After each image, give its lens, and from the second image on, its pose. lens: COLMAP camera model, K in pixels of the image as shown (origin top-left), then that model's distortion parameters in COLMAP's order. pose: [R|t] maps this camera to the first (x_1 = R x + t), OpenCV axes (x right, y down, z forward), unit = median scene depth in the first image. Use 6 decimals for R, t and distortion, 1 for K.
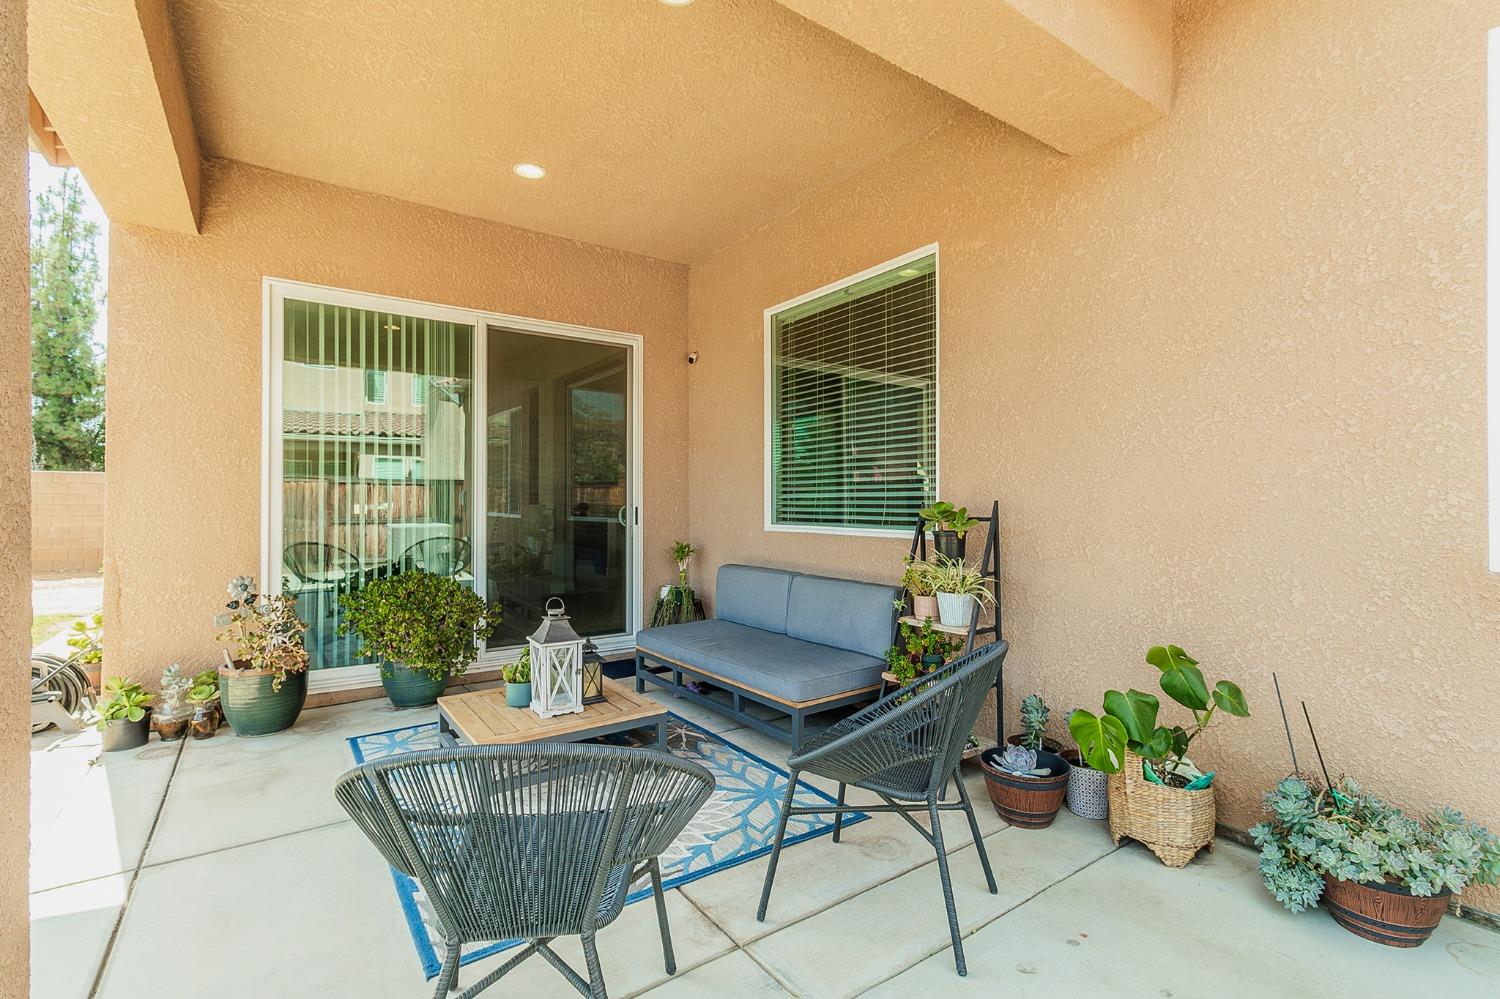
lens RADIAL K [[685.0, 0, 747.7], [0, 685.0, 500.5], [0, 0, 1]] dist [-0.016516, 0.001579]
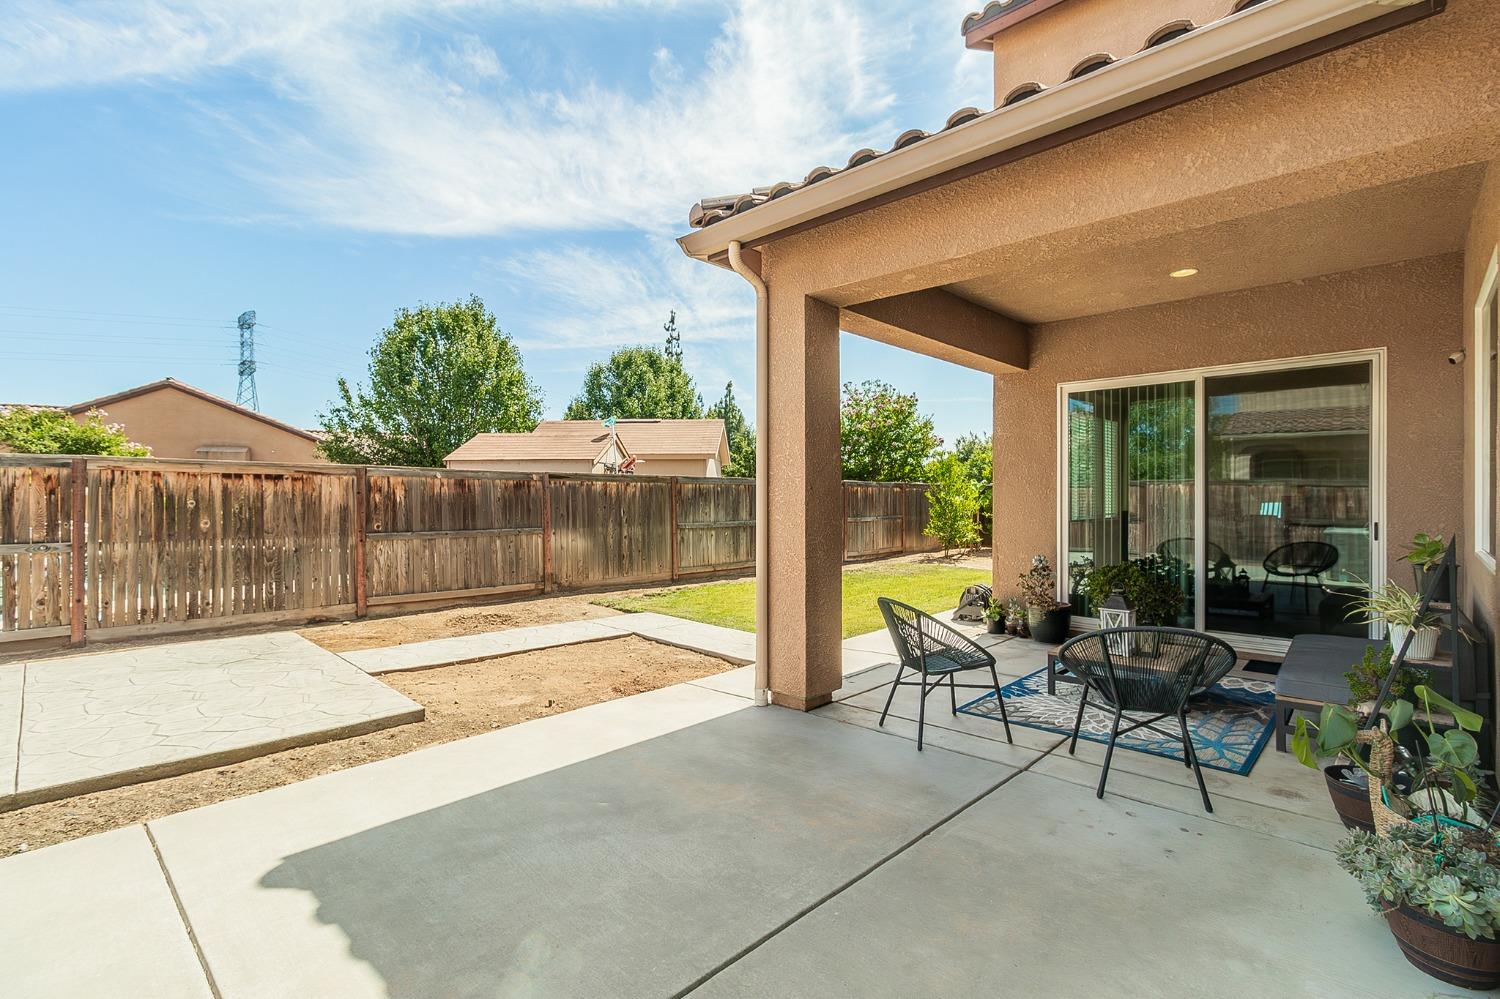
lens RADIAL K [[685.0, 0, 747.3], [0, 685.0, 498.3], [0, 0, 1]] dist [-0.016516, 0.001579]
pose [[0.196788, 0.000956, -0.980446, 1.015912], [0.009676, 0.999949, 0.002917, -0.060391], [0.980398, -0.010061, 0.196768, -0.144091]]
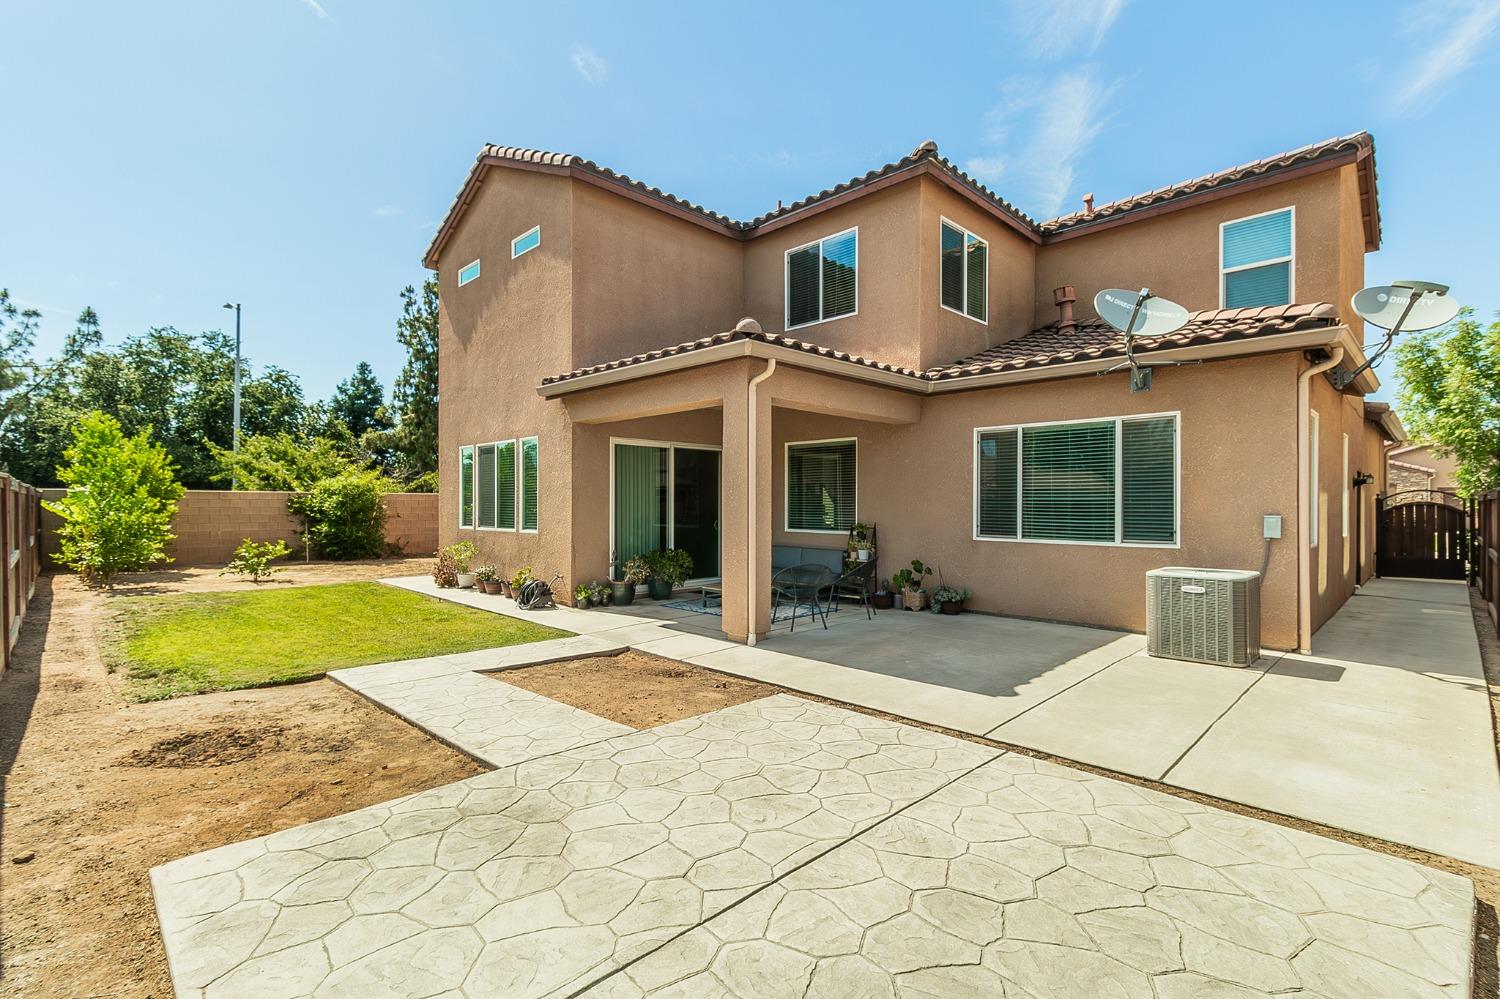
lens RADIAL K [[685.0, 0, 751.0], [0, 685.0, 504.0], [0, 0, 1]] dist [-0.016516, 0.001579]
pose [[0.984491, 0.001879, 0.175428, -0.775702], [-0.002747, 0.999985, 0.004704, -0.097357], [-0.175416, -0.005113, 0.984481, -2.068969]]
